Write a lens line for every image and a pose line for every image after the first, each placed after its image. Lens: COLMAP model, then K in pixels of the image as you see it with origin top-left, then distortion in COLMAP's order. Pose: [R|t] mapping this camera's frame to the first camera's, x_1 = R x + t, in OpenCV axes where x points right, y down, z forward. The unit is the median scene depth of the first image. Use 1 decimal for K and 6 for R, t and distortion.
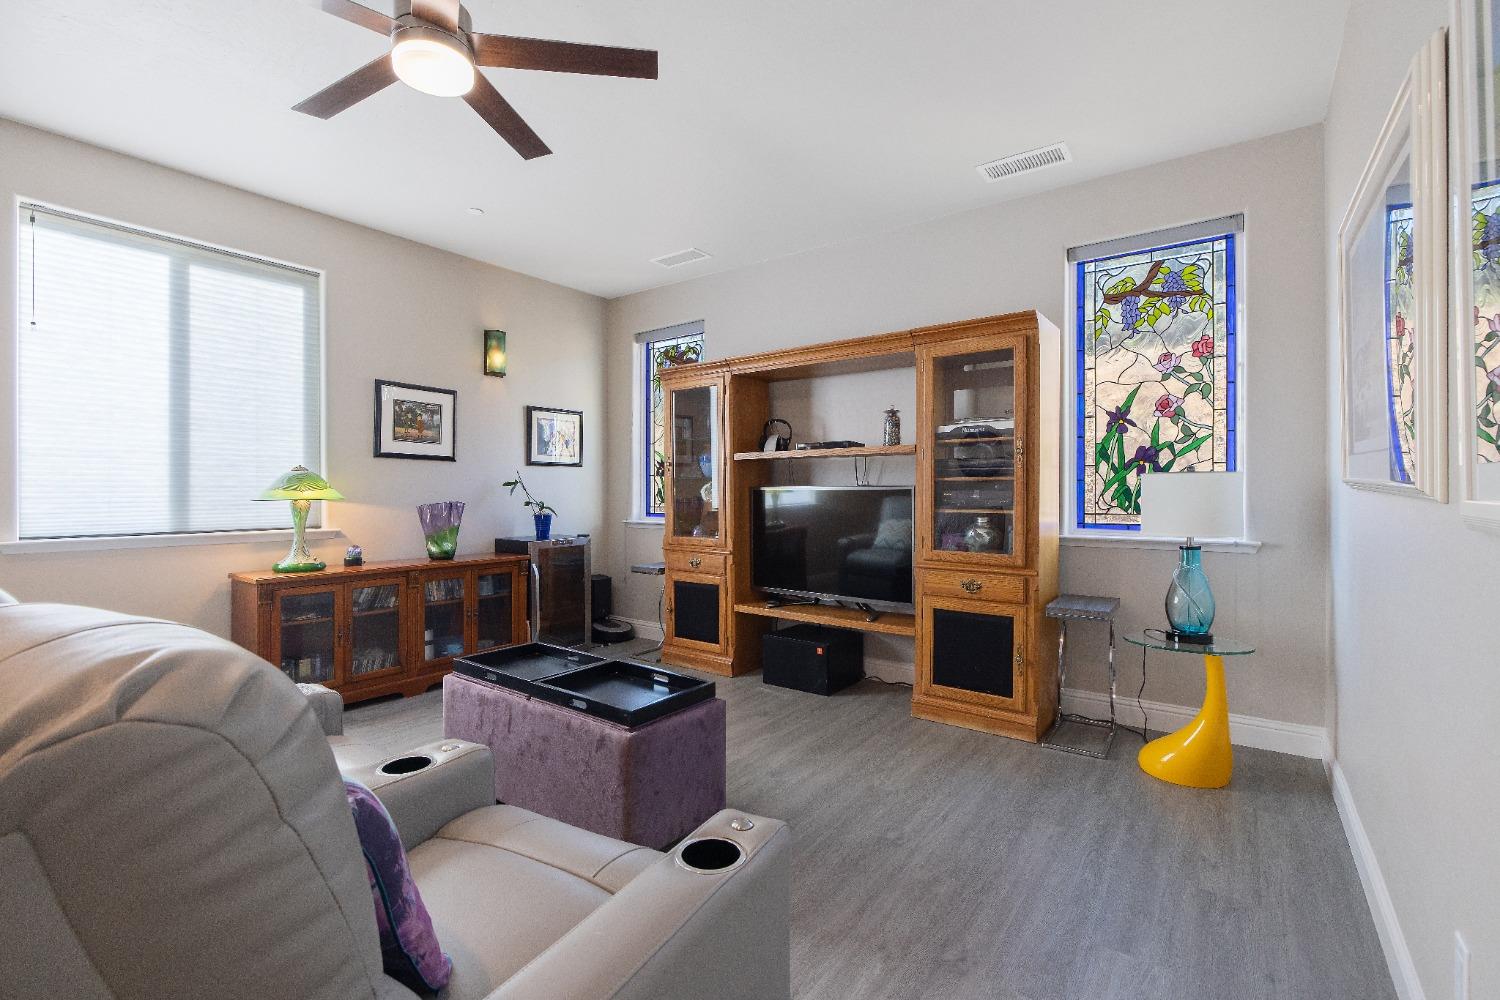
lens RADIAL K [[667.6, 0, 745.5], [0, 667.6, 487.6], [0, 0, 1]] dist [-0.002089, -0.000062]
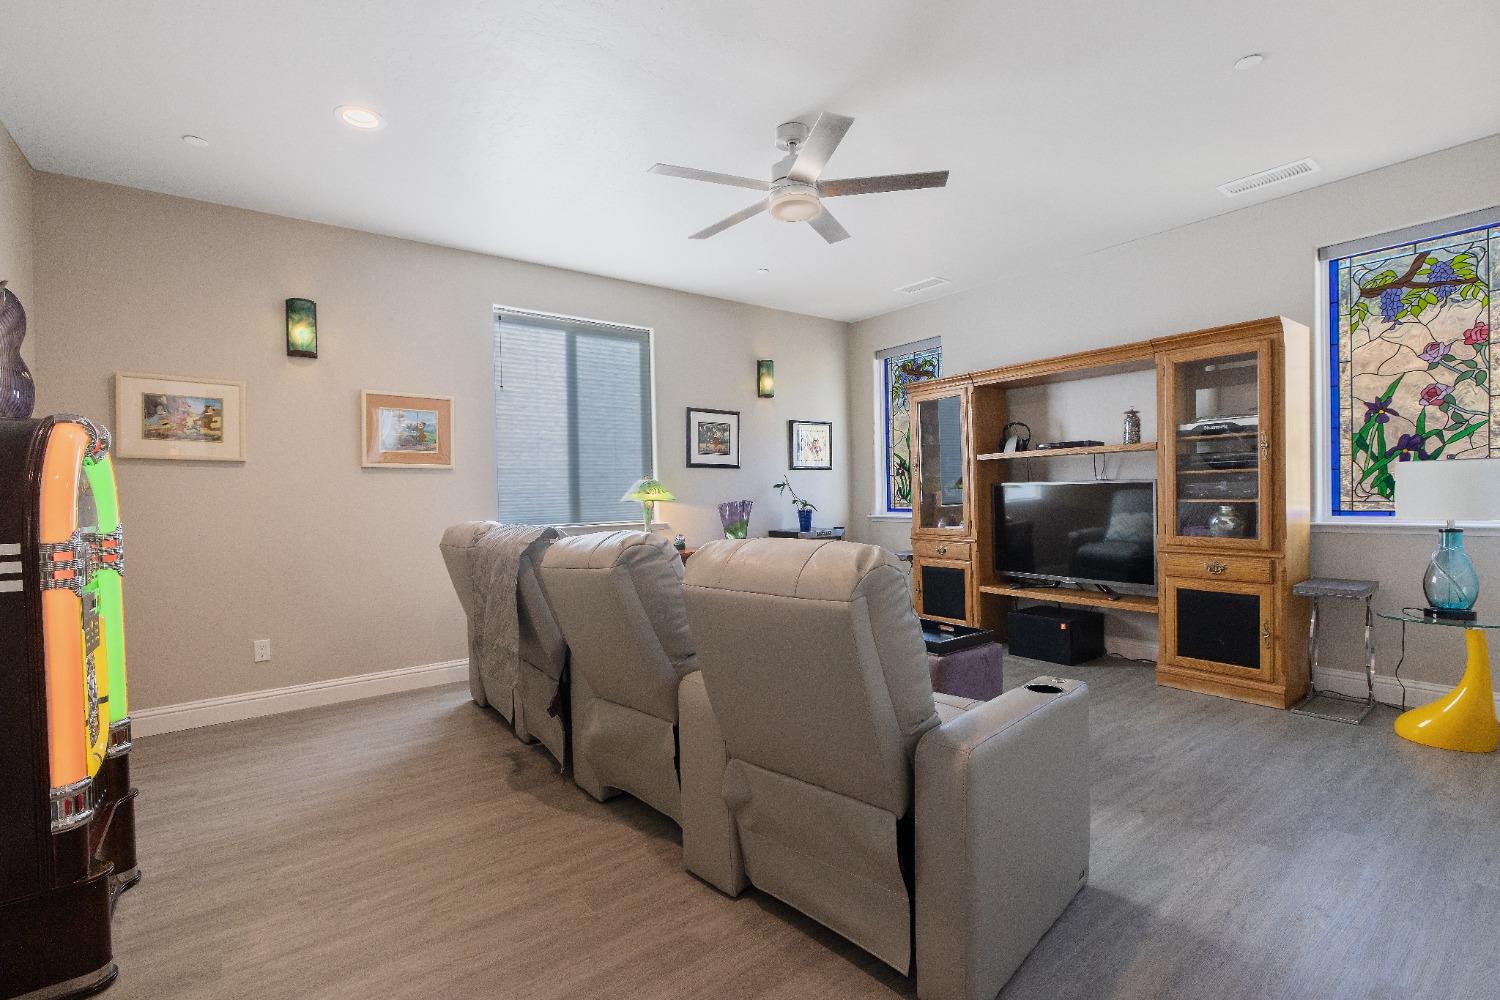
lens RADIAL K [[677.8, 0, 750.0], [0, 677.8, 500.0], [0, 0, 1]] dist [0.000418, -0.000205]
pose [[0.961218, -0.016920, -0.275271, -0.087072], [0.022365, 0.999611, 0.016652, -0.001570], [0.274882, -0.022162, 0.961223, -0.273744]]
